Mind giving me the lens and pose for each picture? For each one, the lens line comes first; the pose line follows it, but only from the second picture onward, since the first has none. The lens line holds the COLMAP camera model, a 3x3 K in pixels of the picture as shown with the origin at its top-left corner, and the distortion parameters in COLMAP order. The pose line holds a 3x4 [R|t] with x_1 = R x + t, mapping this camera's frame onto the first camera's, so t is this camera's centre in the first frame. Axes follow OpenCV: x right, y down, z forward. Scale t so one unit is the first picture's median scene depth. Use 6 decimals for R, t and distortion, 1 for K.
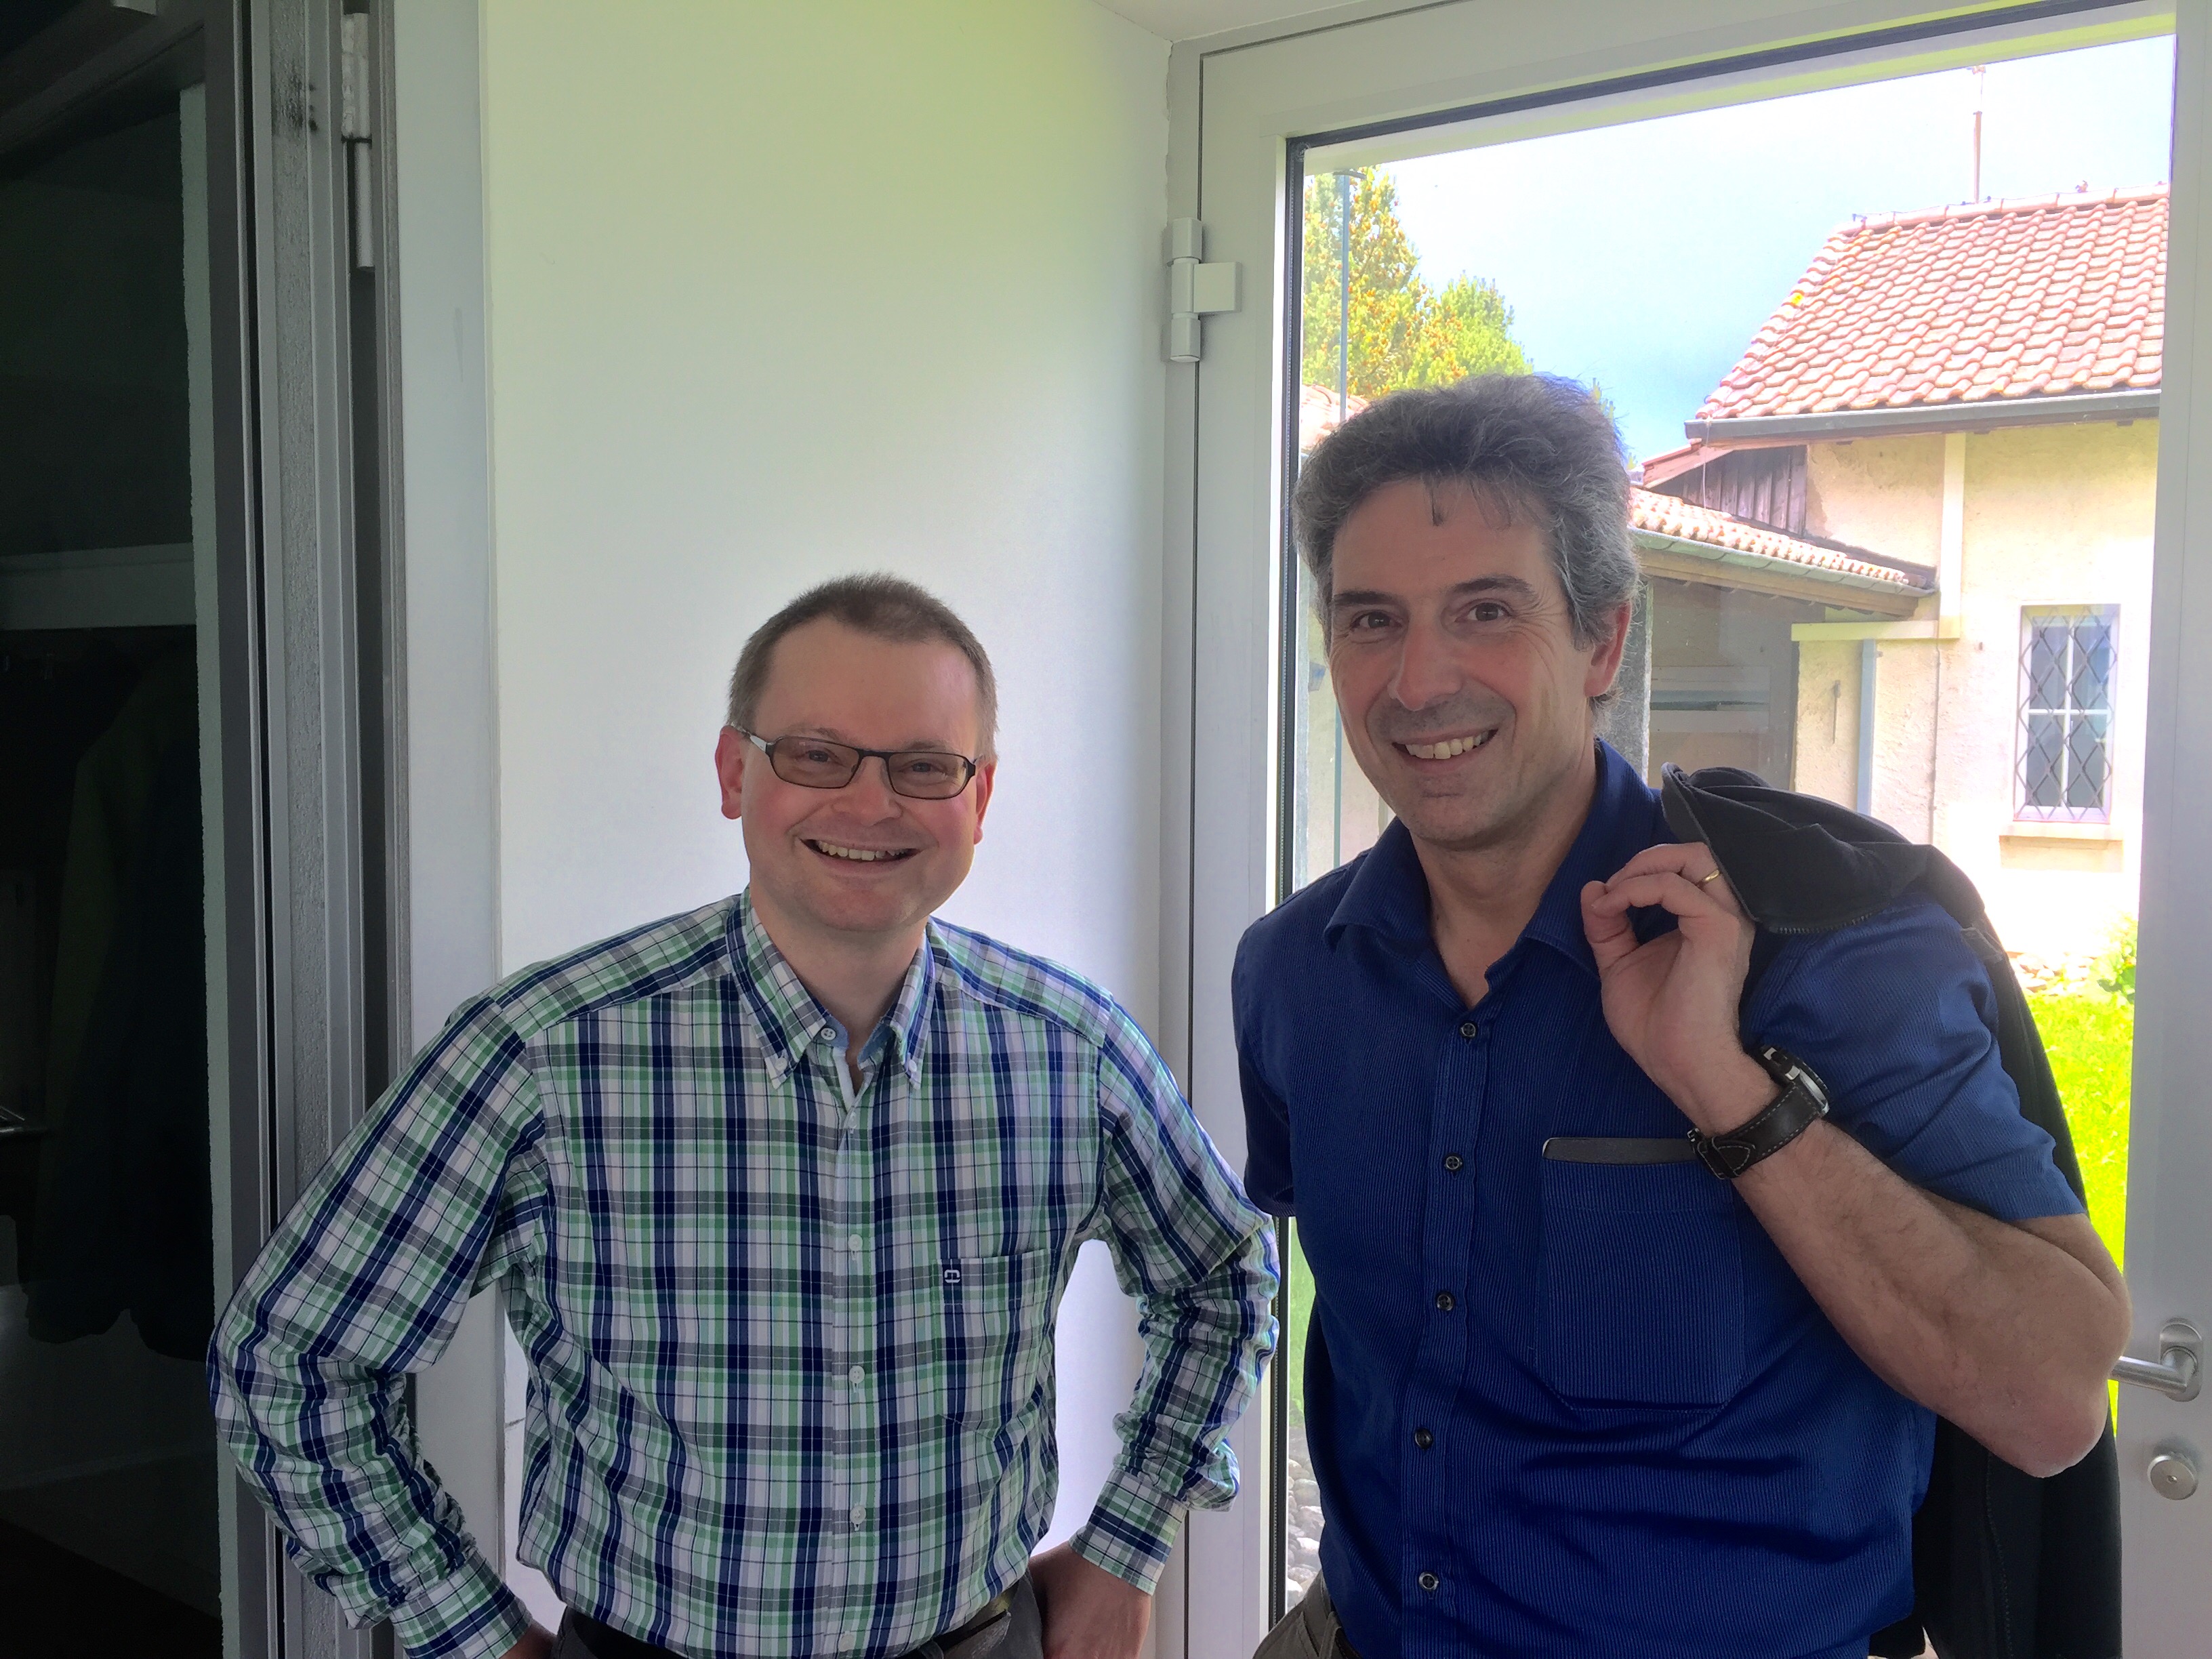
lens RADIAL K [[1884.2, 0, 1106.0], [0, 1884.2, 829.5], [0, 0, 1]] dist [0.030640, -0.011967]
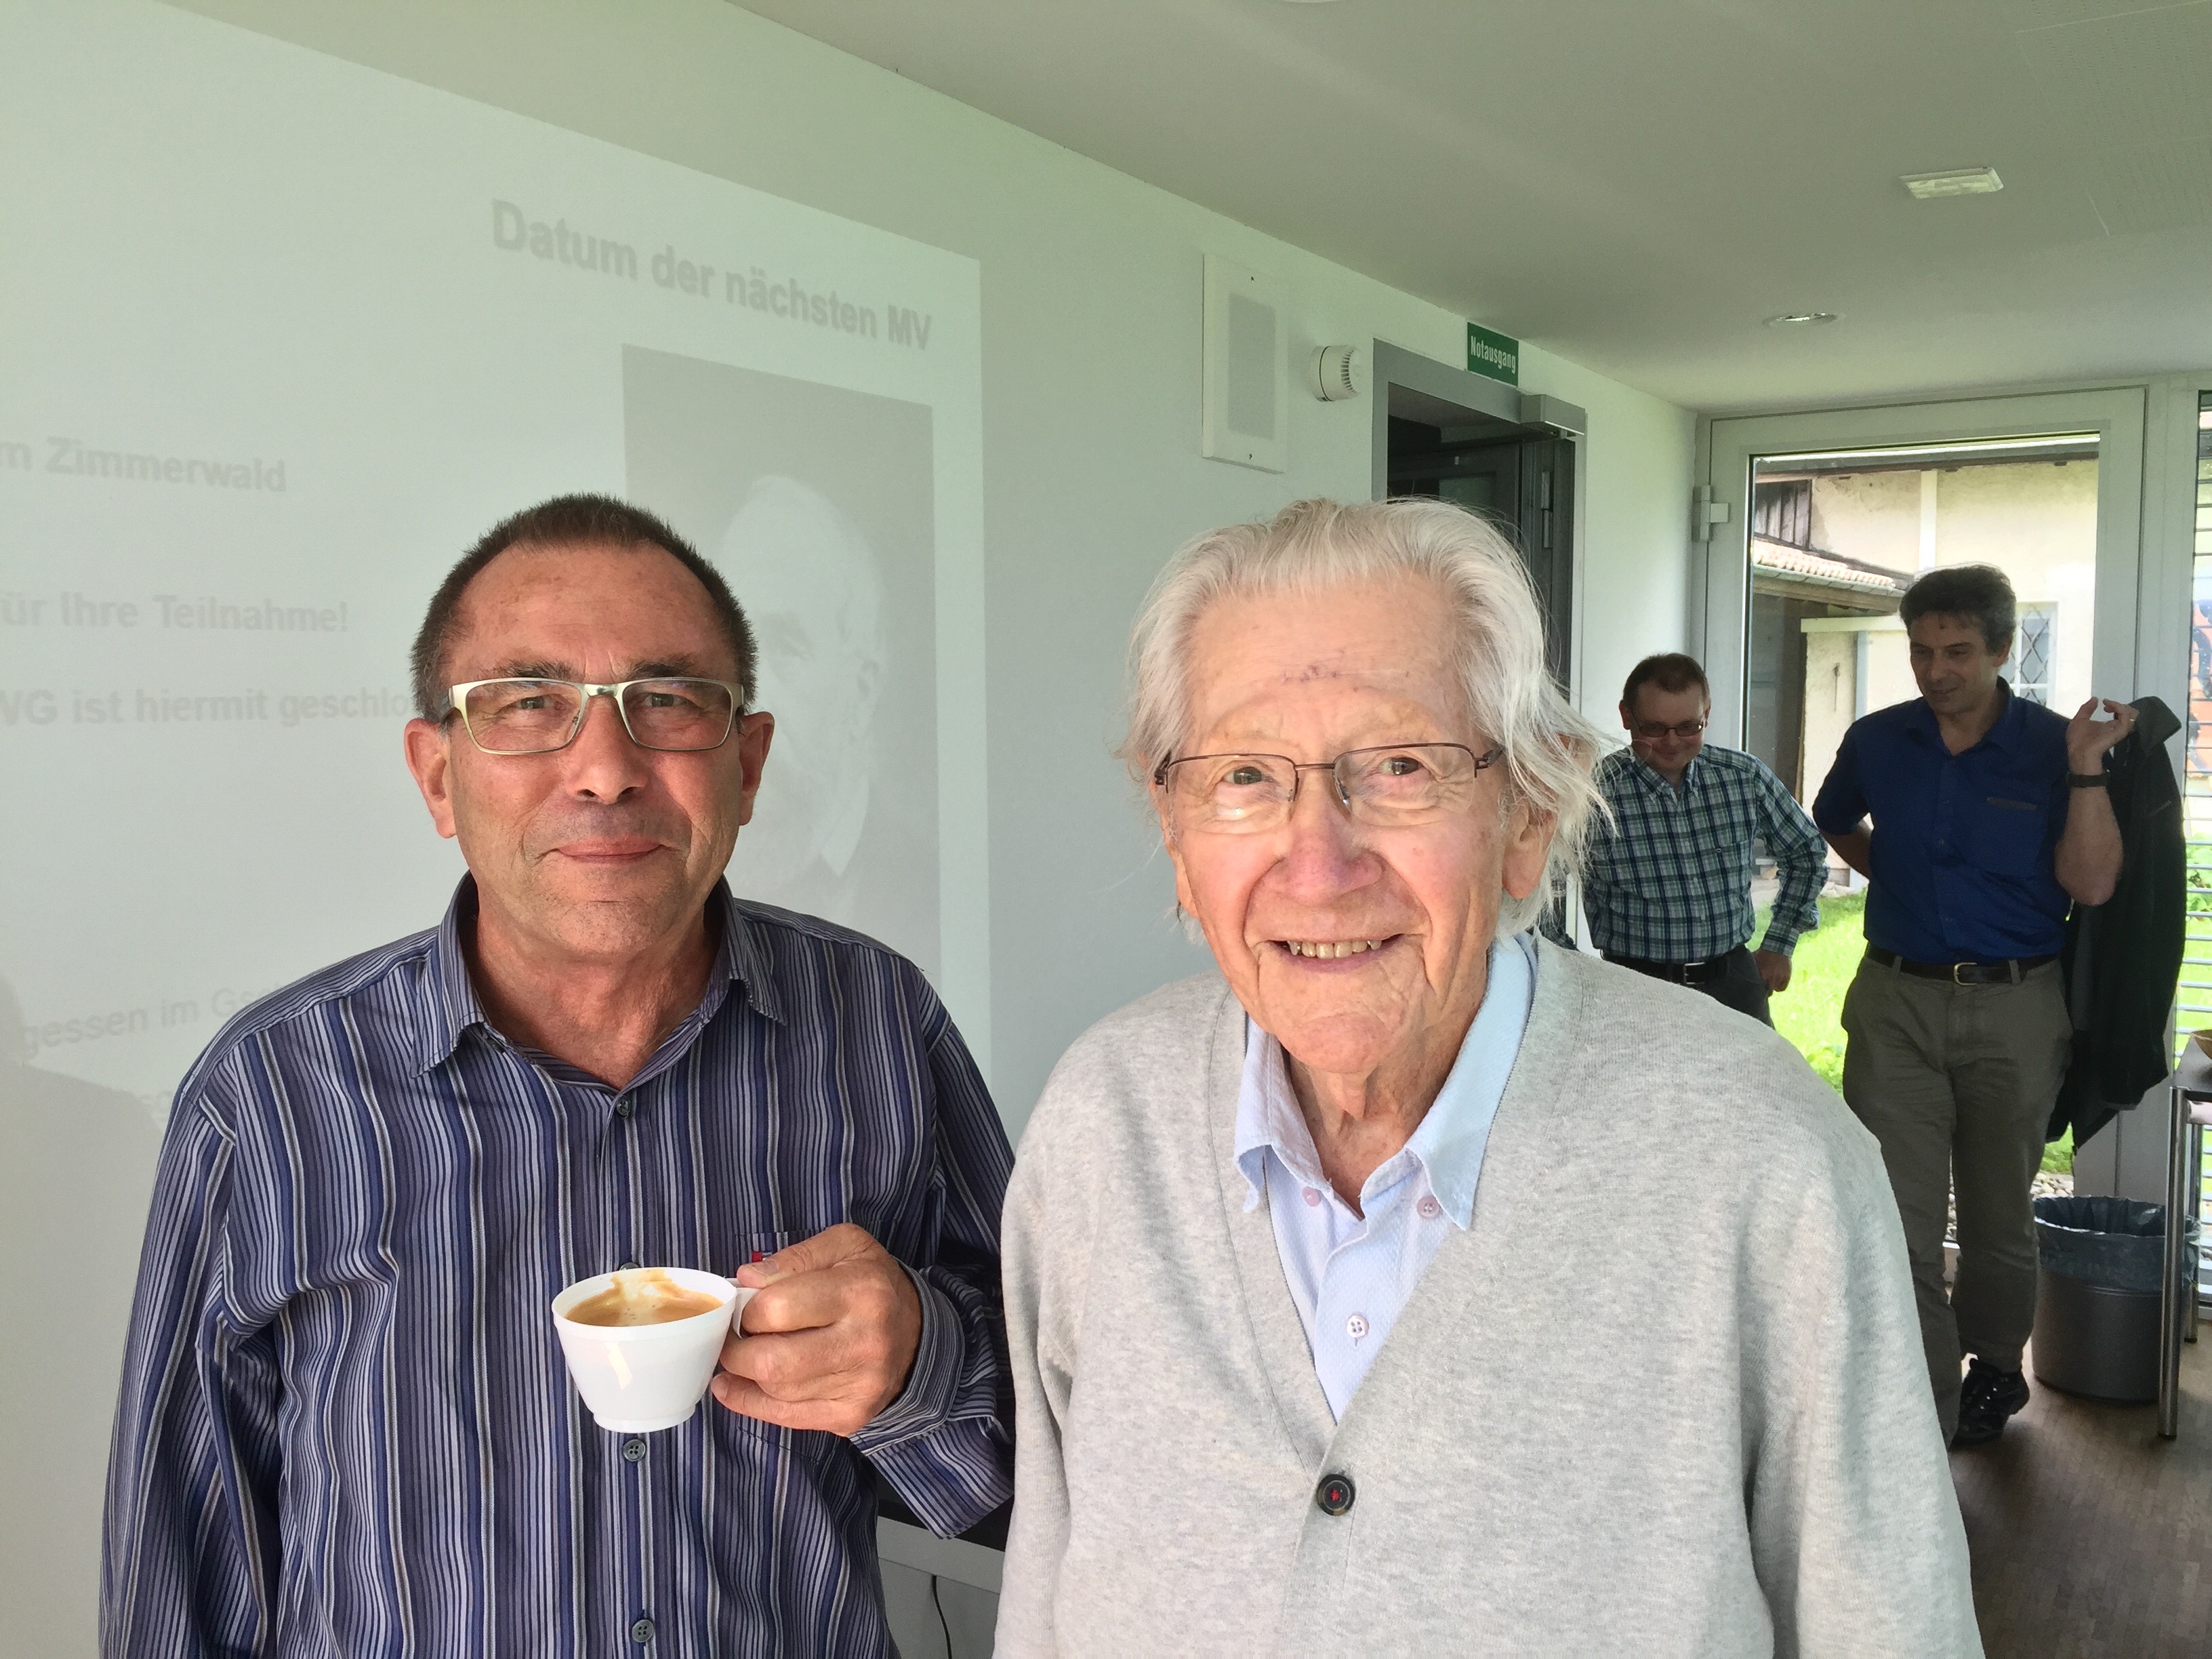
lens RADIAL K [[1884.2, 0, 1106.0], [0, 1884.2, 829.5], [0, 0, 1]] dist [0.030640, -0.011967]
pose [[0.999519, -0.015217, 0.027014, -0.146469], [0.015094, 0.999875, 0.004757, 0.019939], [-0.027083, -0.004347, 0.999624, -0.266270]]
